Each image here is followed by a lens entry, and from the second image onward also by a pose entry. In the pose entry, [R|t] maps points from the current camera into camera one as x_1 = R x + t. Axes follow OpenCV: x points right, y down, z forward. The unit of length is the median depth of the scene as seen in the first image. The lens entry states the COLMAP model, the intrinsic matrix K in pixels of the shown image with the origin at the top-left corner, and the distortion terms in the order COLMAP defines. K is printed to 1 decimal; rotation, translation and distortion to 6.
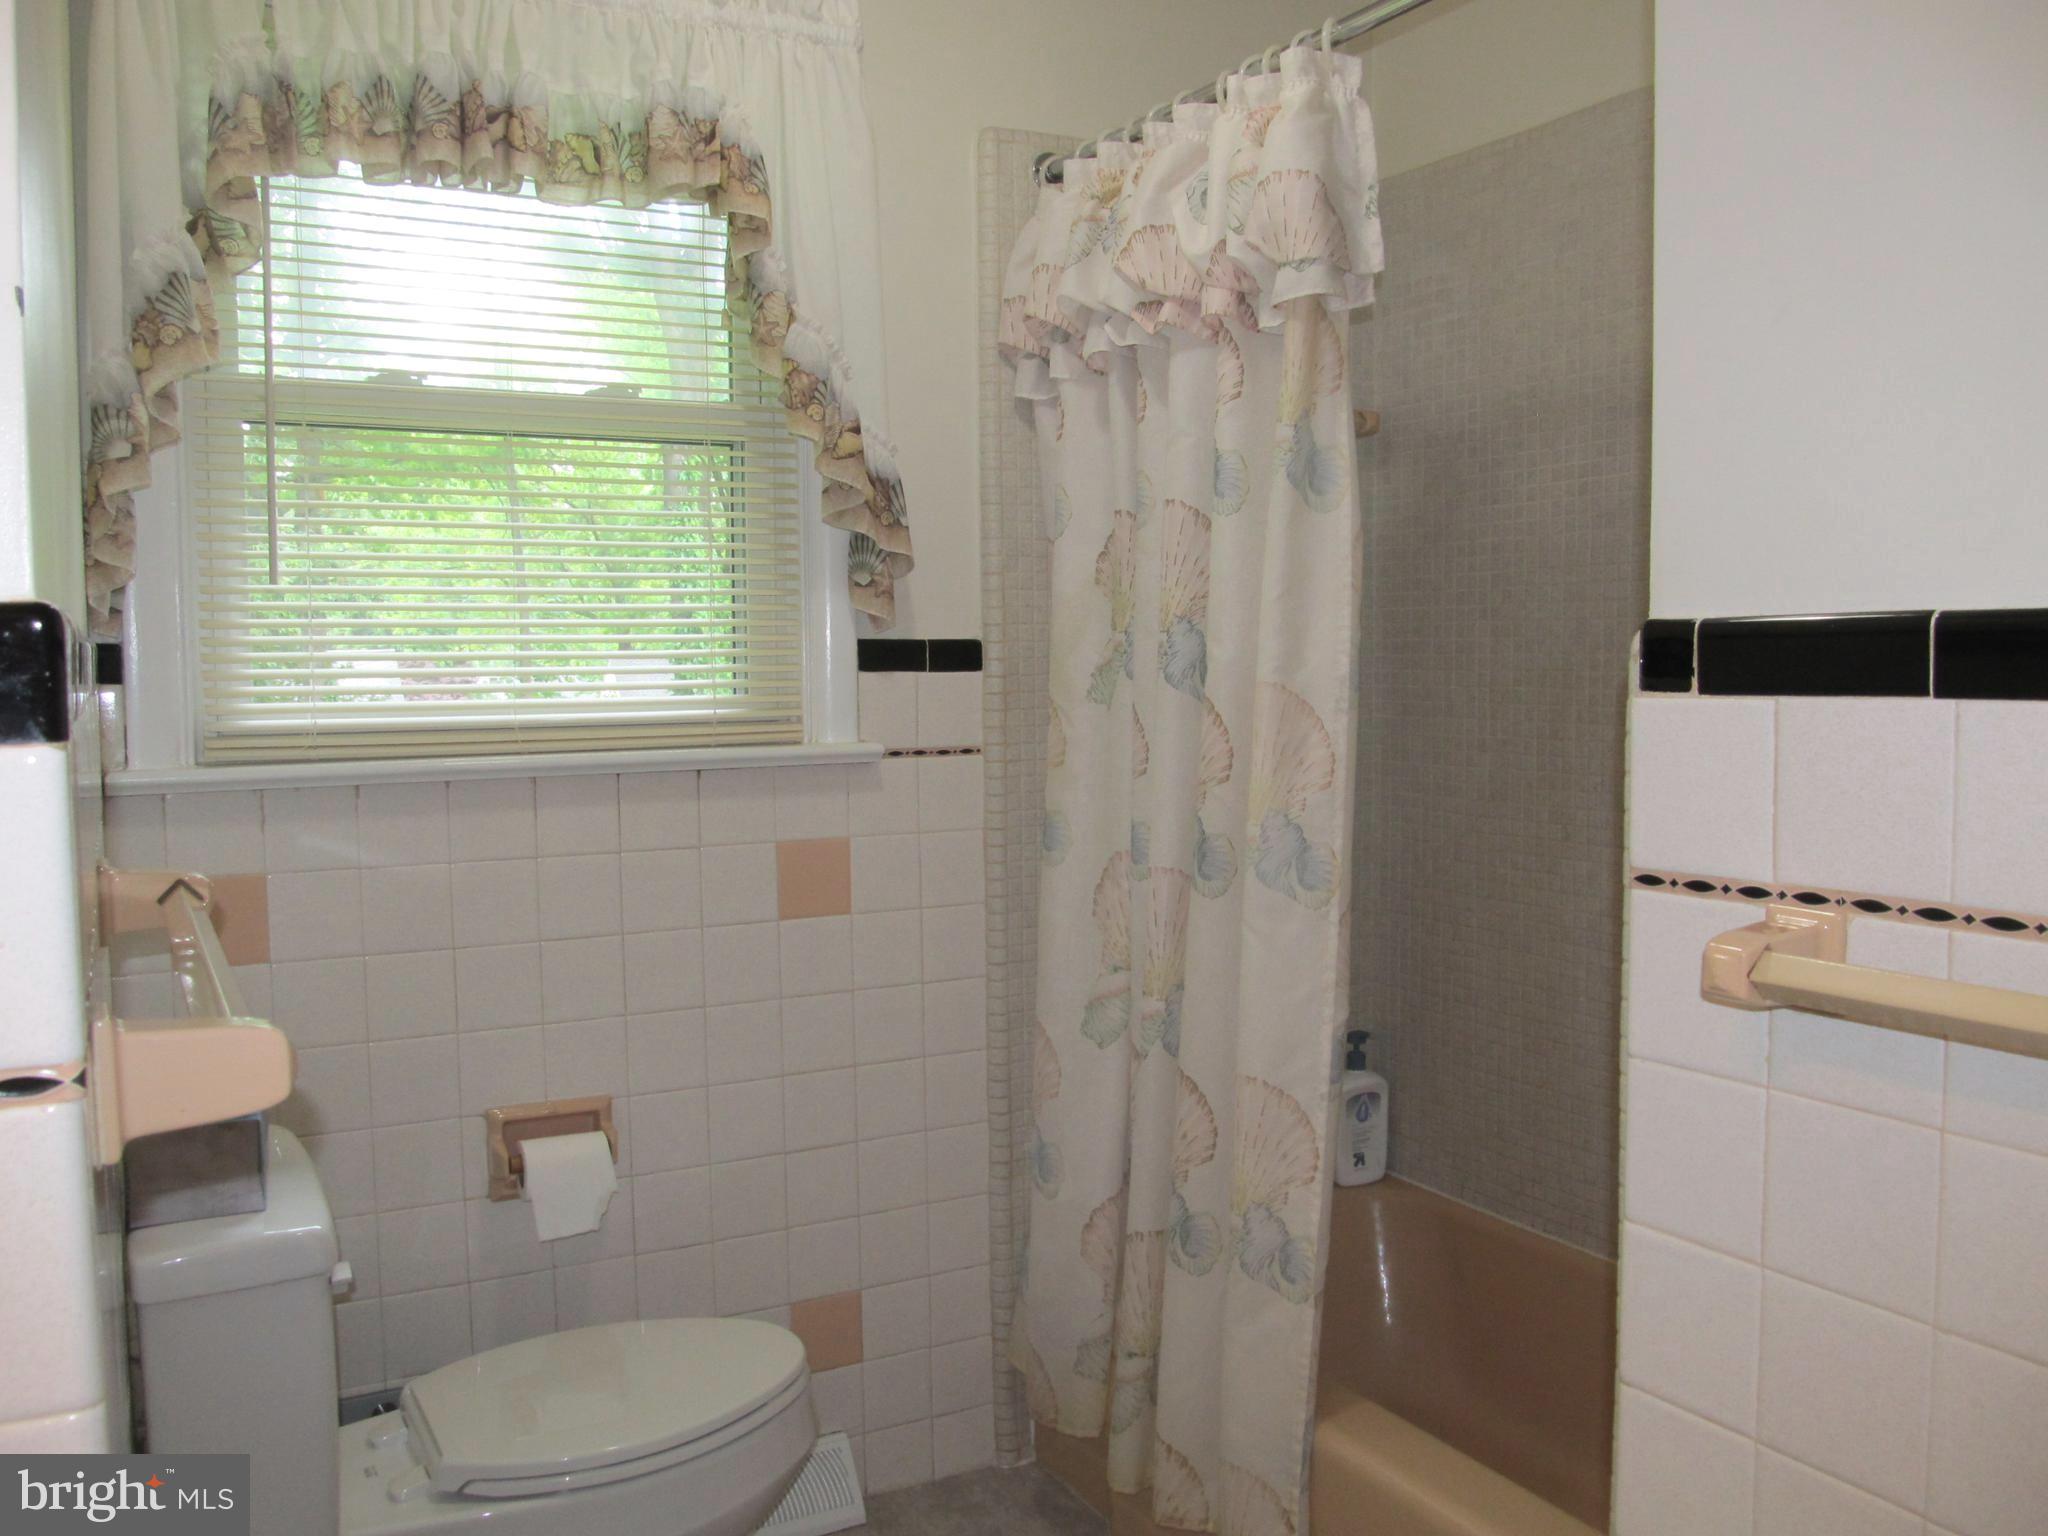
lens RADIAL K [[1686.0, 0, 1024.0], [0, 1686.0, 768.0], [0, 0, 1]] dist [-0.029446, -0.005870]
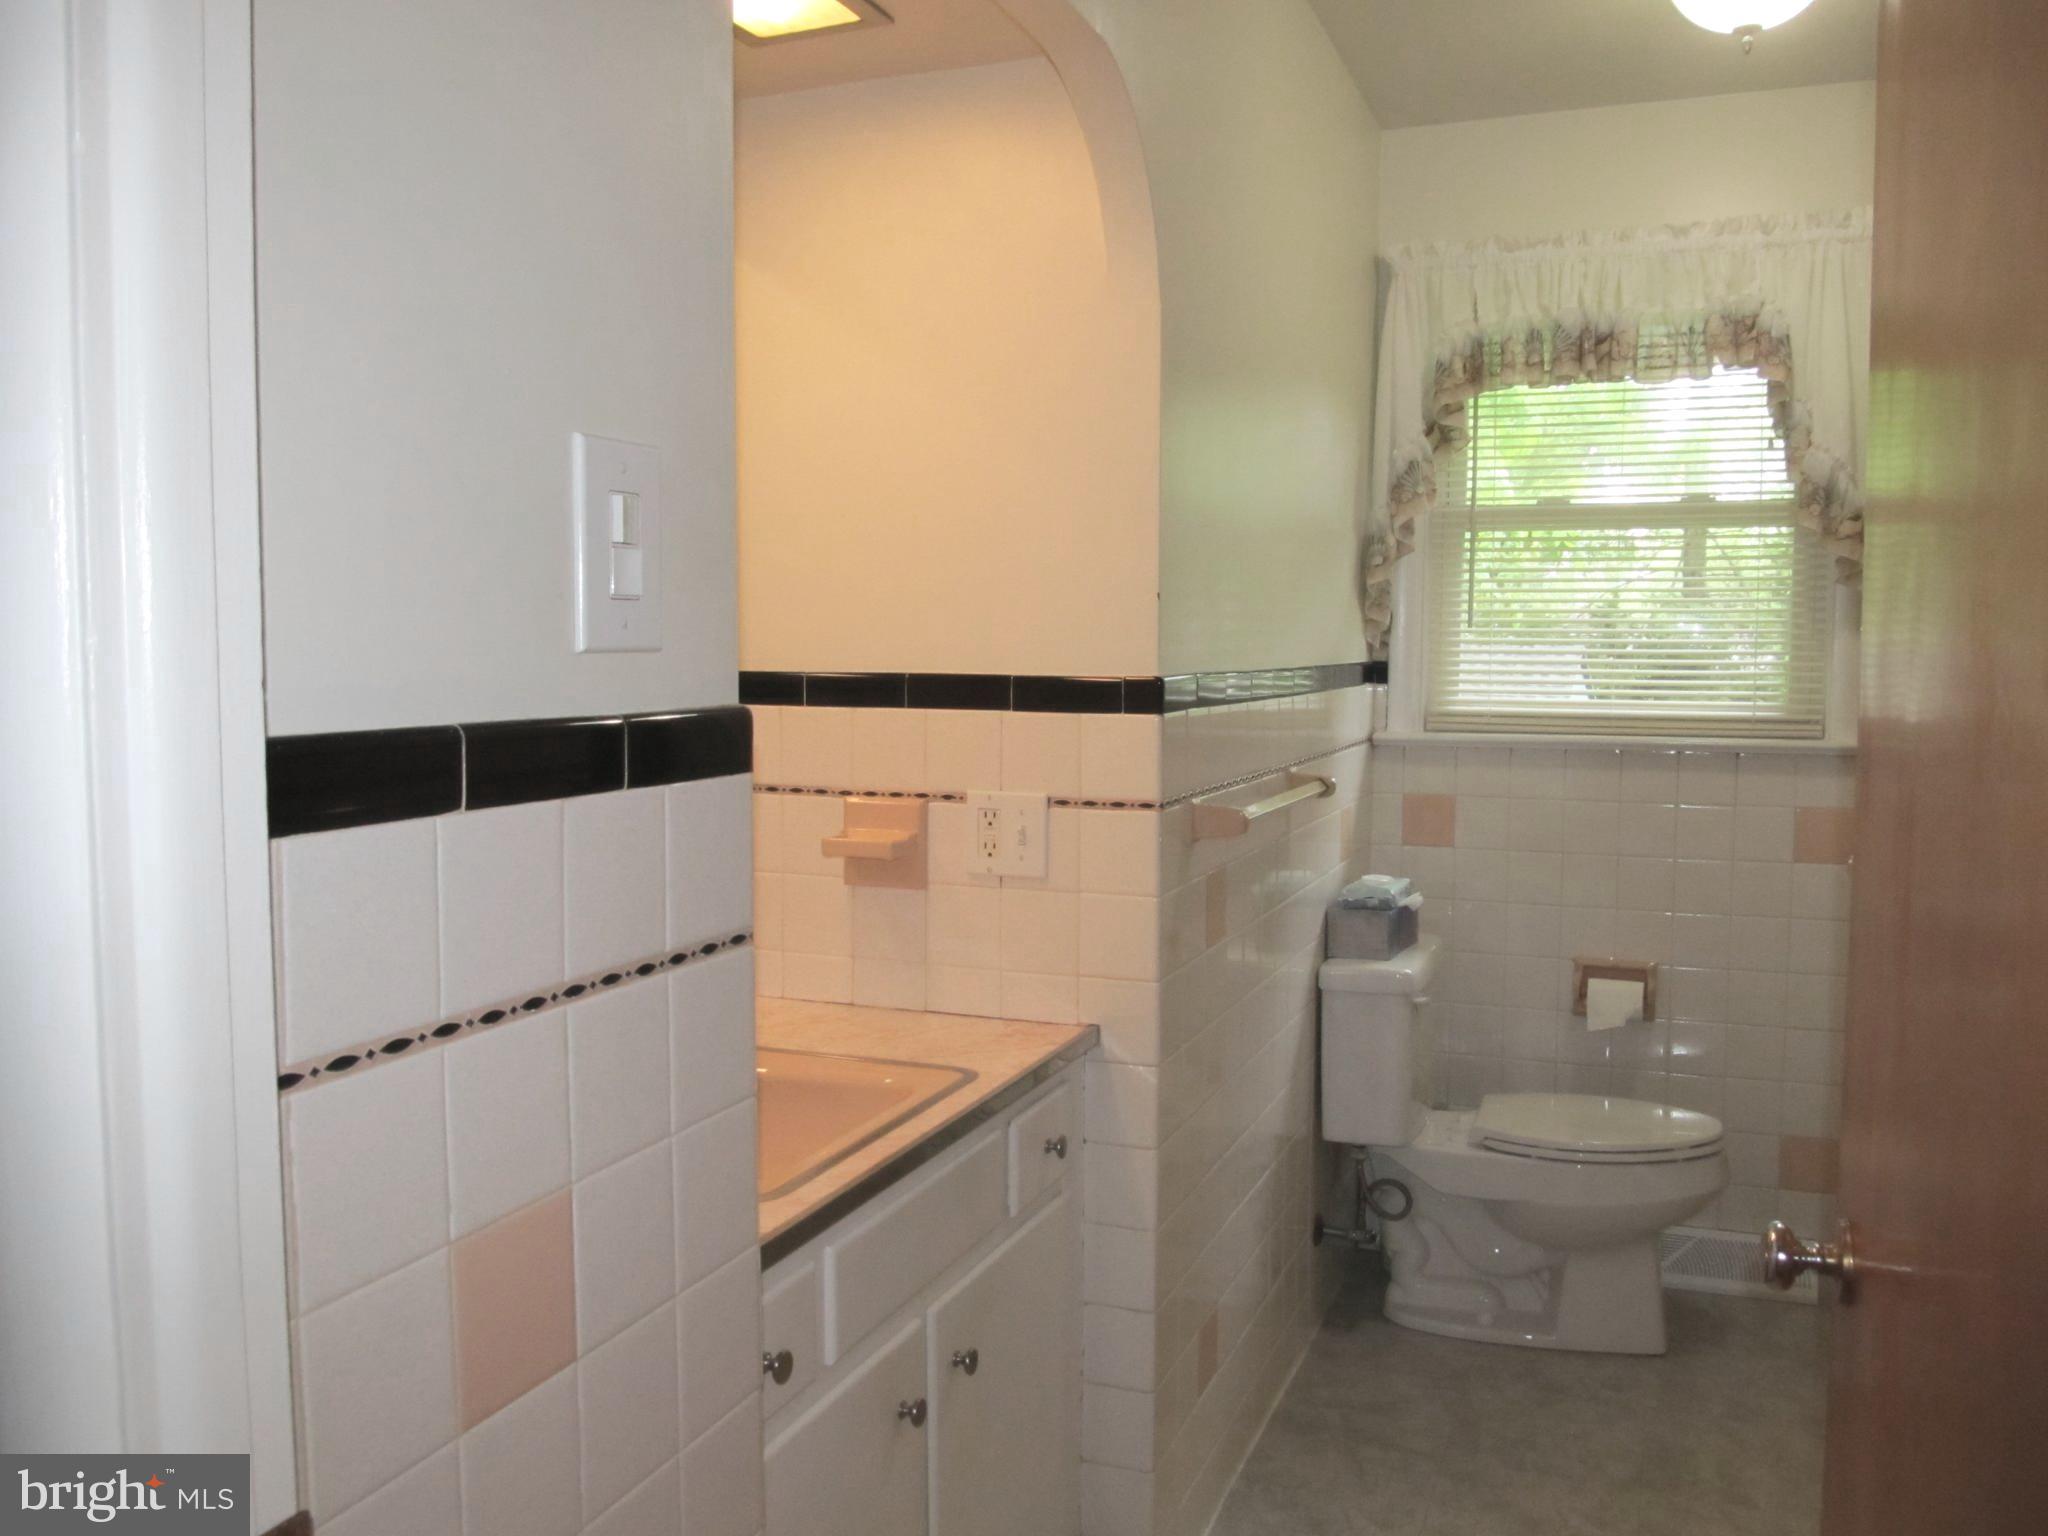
lens RADIAL K [[1686.0, 0, 1024.0], [0, 1686.0, 768.0], [0, 0, 1]] dist [-0.029446, -0.005870]
pose [[0.646624, 0.074137, -0.759197, 0.587076], [-0.059816, 0.997129, 0.046425, -0.019373], [0.760460, 0.015392, 0.649203, -0.474443]]
